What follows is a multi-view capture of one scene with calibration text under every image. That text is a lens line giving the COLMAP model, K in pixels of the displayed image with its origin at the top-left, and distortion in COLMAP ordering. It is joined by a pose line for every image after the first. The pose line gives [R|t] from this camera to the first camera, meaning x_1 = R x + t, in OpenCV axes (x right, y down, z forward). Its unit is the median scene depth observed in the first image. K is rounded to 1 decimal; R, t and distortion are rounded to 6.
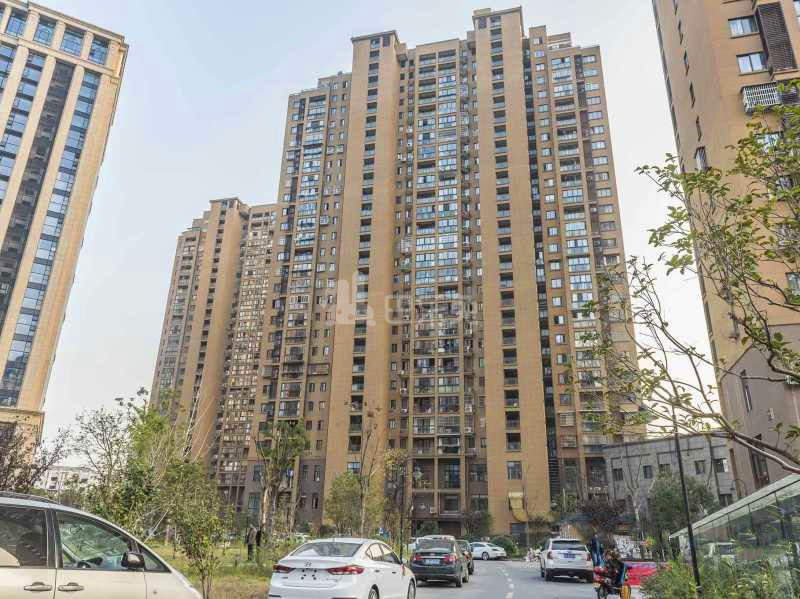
lens RADIAL K [[601.3, 0, 400.0], [0, 601.3, 299.5], [0, 0, 1]] dist [0.001536, 0.001713]
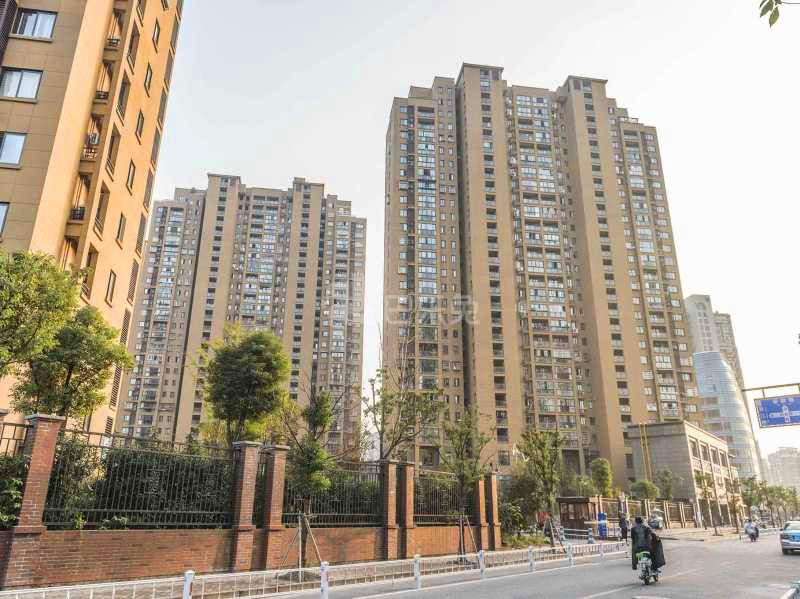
lens RADIAL K [[601.3, 0, 400.0], [0, 601.3, 299.5], [0, 0, 1]] dist [0.001536, 0.001713]
pose [[0.922880, 0.112801, 0.368195, -0.166321], [-0.124255, 0.992222, 0.007466, -0.220922], [-0.364489, -0.052640, 0.929719, -0.577179]]
